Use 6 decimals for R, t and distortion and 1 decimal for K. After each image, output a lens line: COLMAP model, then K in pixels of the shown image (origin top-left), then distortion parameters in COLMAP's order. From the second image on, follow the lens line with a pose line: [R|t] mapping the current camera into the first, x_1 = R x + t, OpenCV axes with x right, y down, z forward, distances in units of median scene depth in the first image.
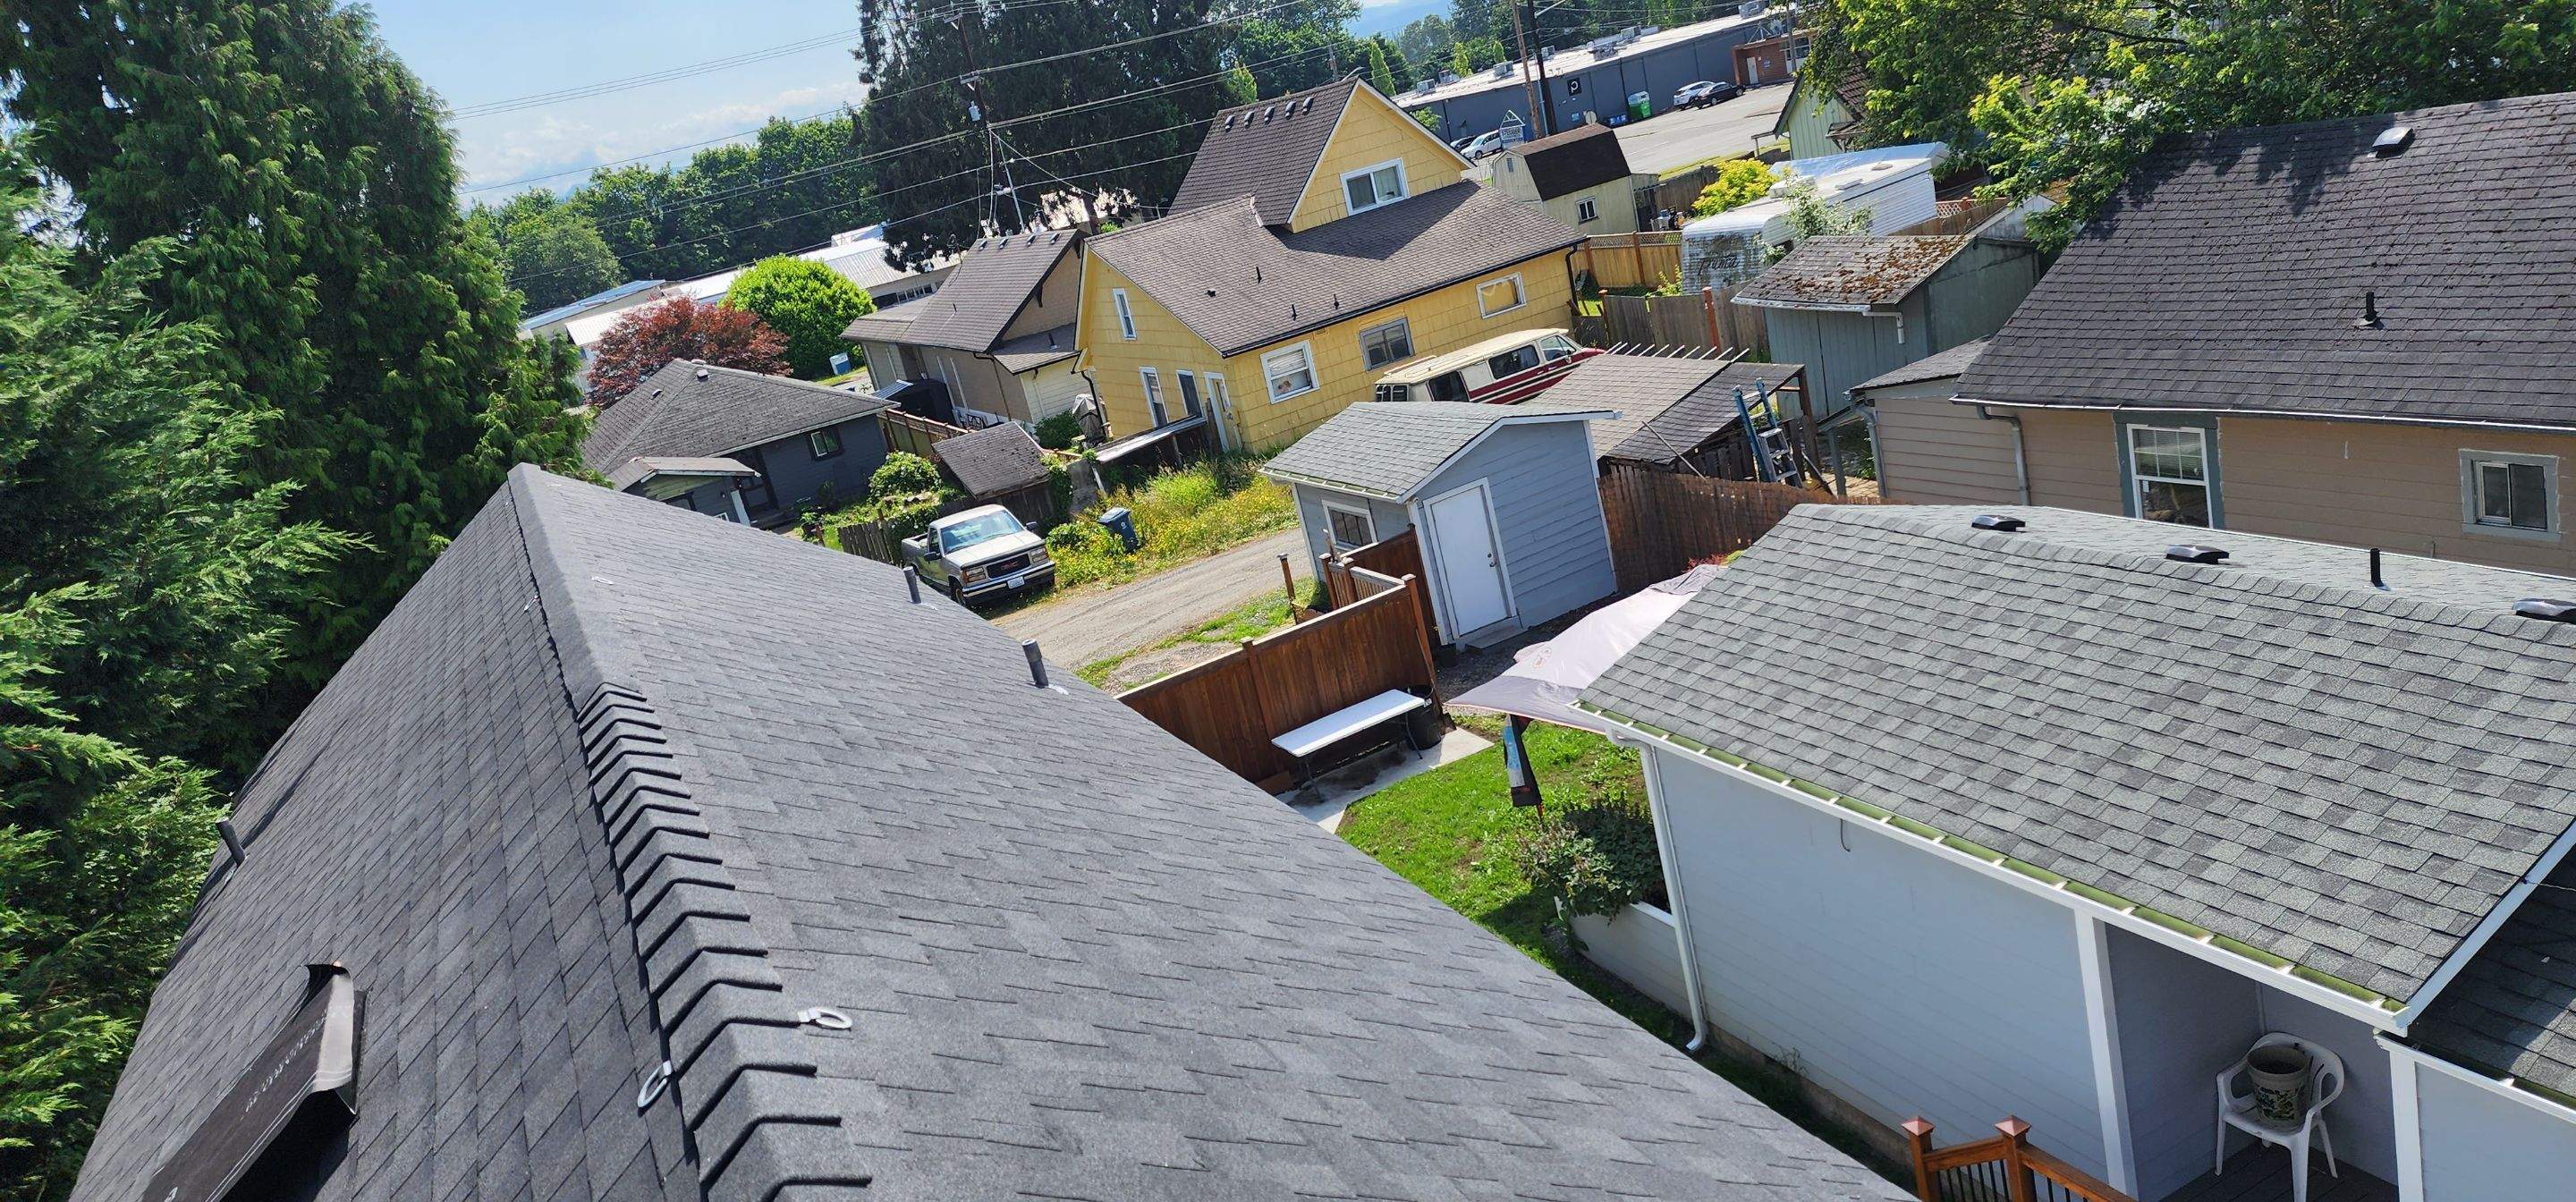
lens RADIAL K [[1742.0, 0, 1287.6], [0, 1742.0, 646.1], [0, 0, 1]] dist [0.073064, -0.000132]
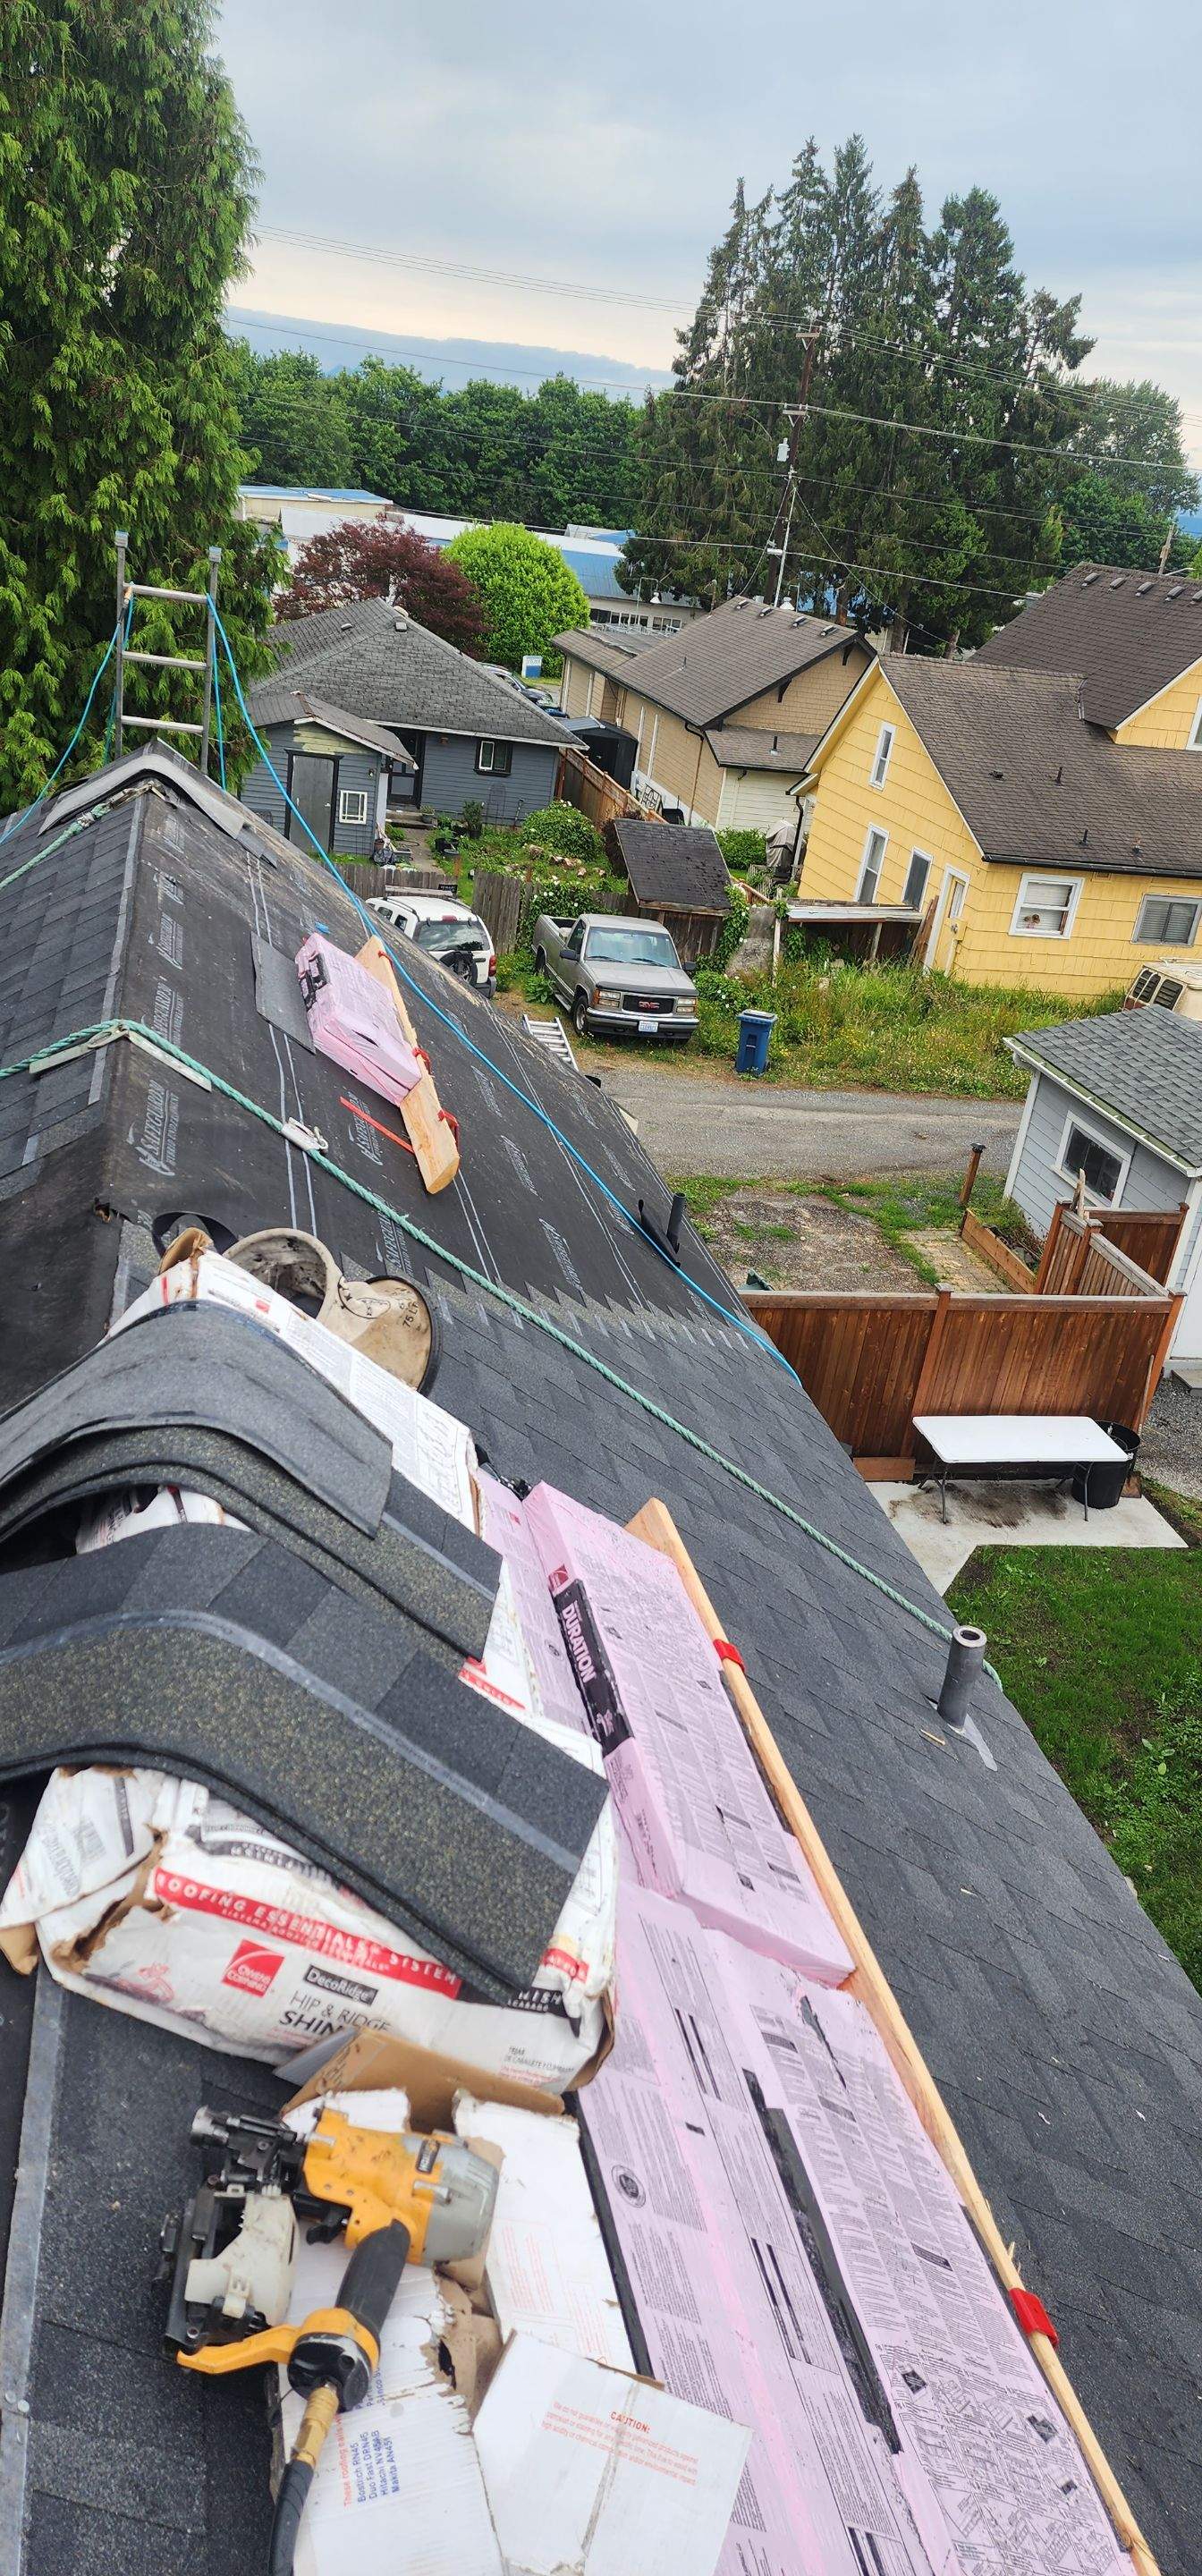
lens RADIAL K [[1742.0, 0, 601.0], [0, 1742.0, 1288.0], [0, 0, 1]] dist [0.073064, -0.000132]
pose [[0.907524, 0.415094, -0.064016, -0.055916], [-0.403394, 0.903892, 0.142311, -0.025998], [0.116936, -0.103327, 0.987750, 0.127930]]
